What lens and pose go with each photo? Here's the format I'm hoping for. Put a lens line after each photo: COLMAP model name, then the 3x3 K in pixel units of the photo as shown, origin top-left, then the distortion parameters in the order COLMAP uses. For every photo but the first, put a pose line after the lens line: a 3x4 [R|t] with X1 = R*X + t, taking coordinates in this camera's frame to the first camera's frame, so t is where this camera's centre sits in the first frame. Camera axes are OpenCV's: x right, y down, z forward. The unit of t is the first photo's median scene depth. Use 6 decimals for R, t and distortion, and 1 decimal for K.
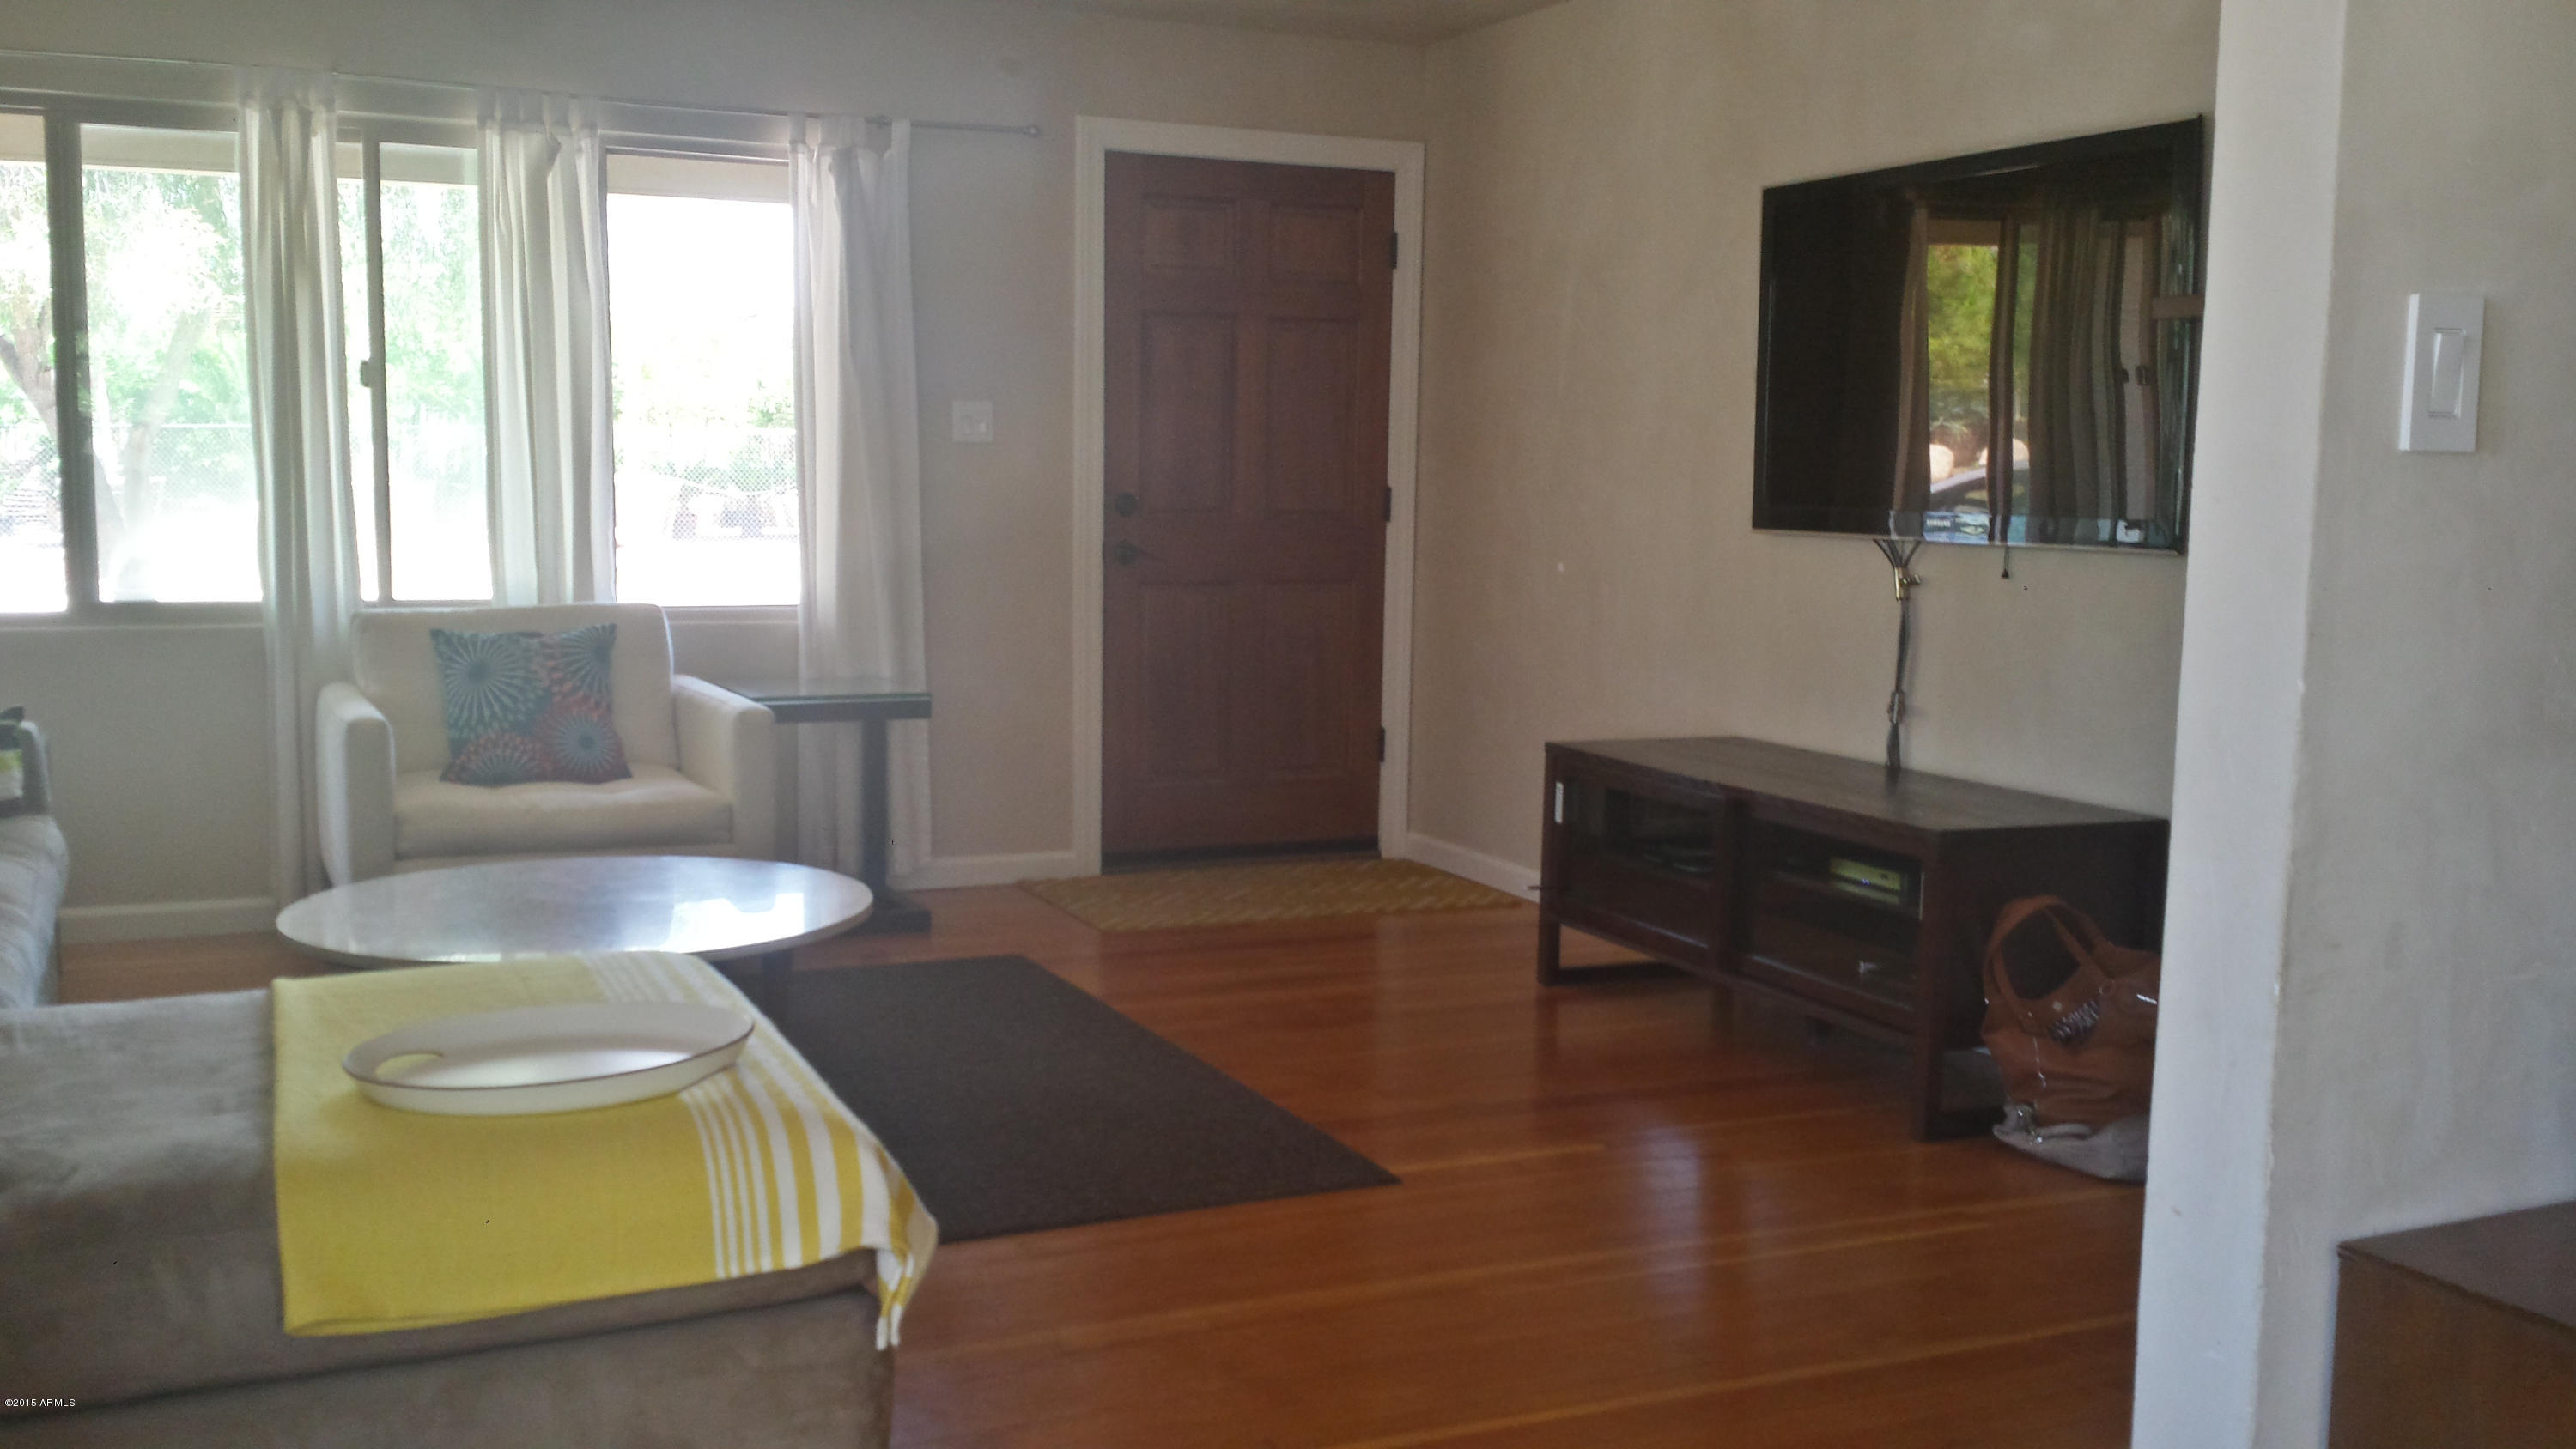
lens RADIAL K [[2355.7, 0, 1288.0], [0, 2355.7, 724.5], [0, 0, 1]] dist [0.141194, -0.330501]
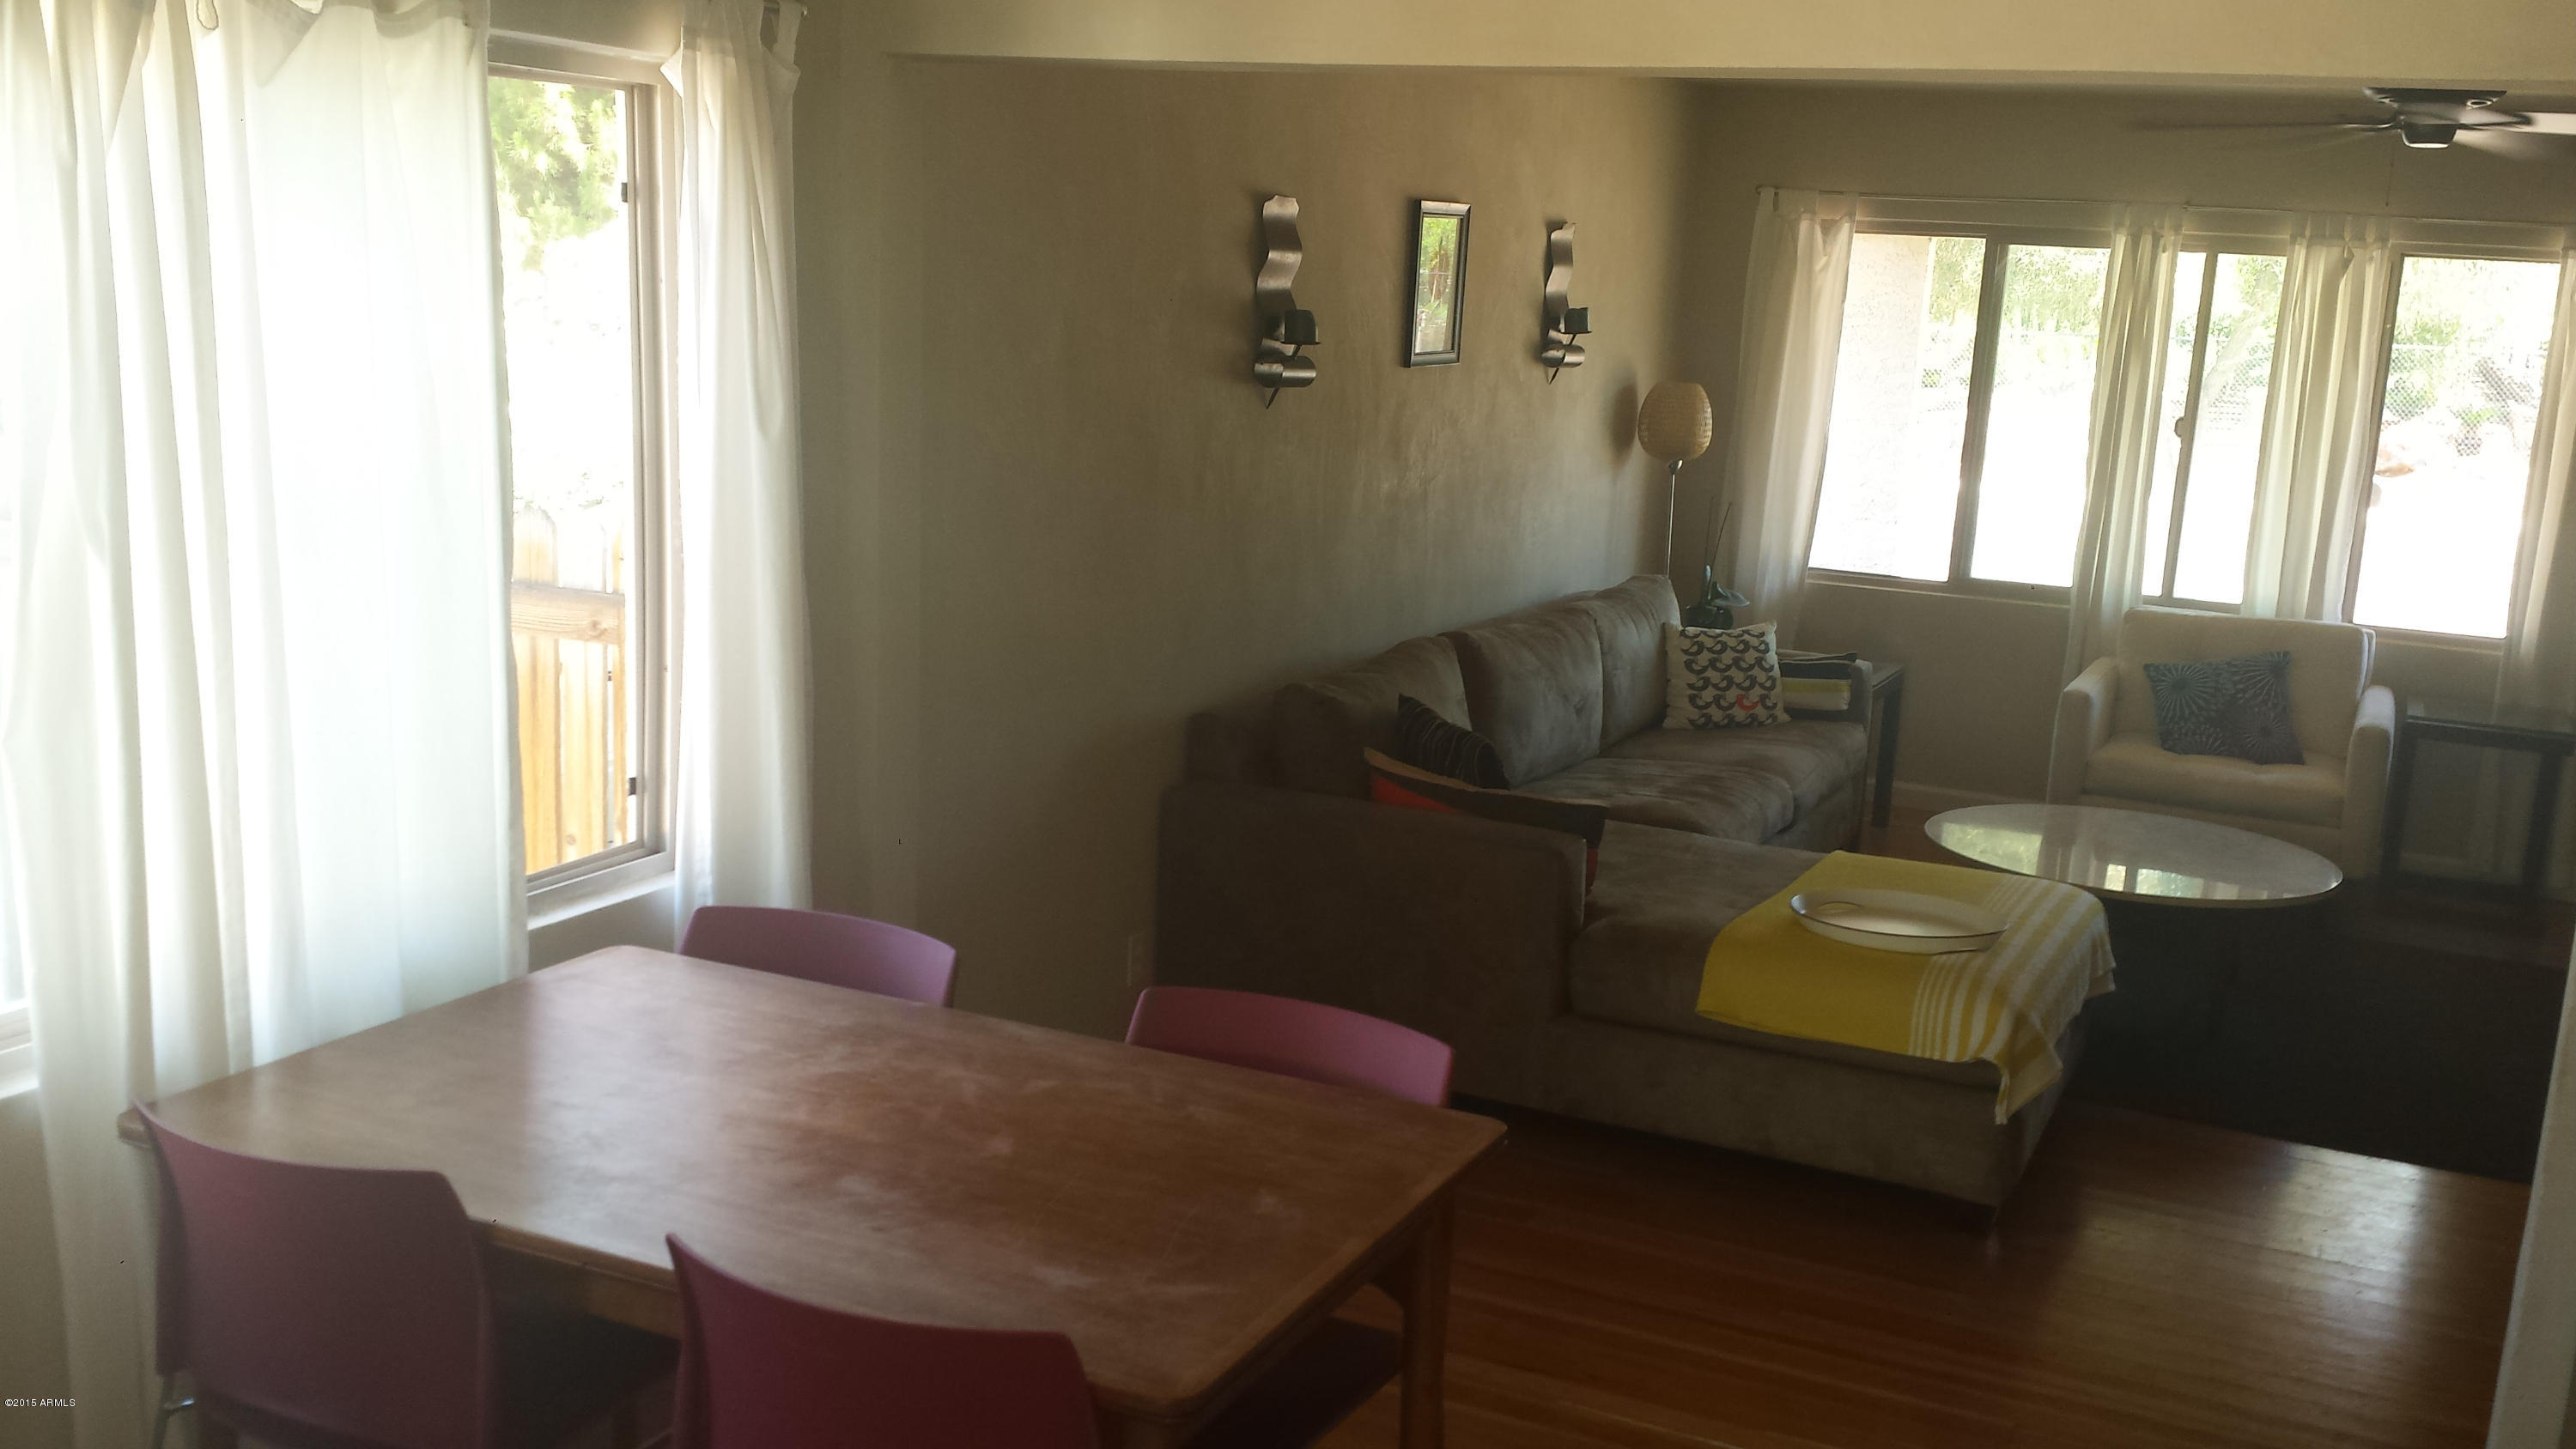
lens RADIAL K [[2355.7, 0, 1288.0], [0, 2355.7, 724.5], [0, 0, 1]] dist [0.141194, -0.330501]
pose [[0.644413, 0.168468, -0.745889, 0.319723], [-0.132749, 0.985265, 0.107845, -0.063900], [0.753067, 0.029519, 0.657281, -0.242363]]
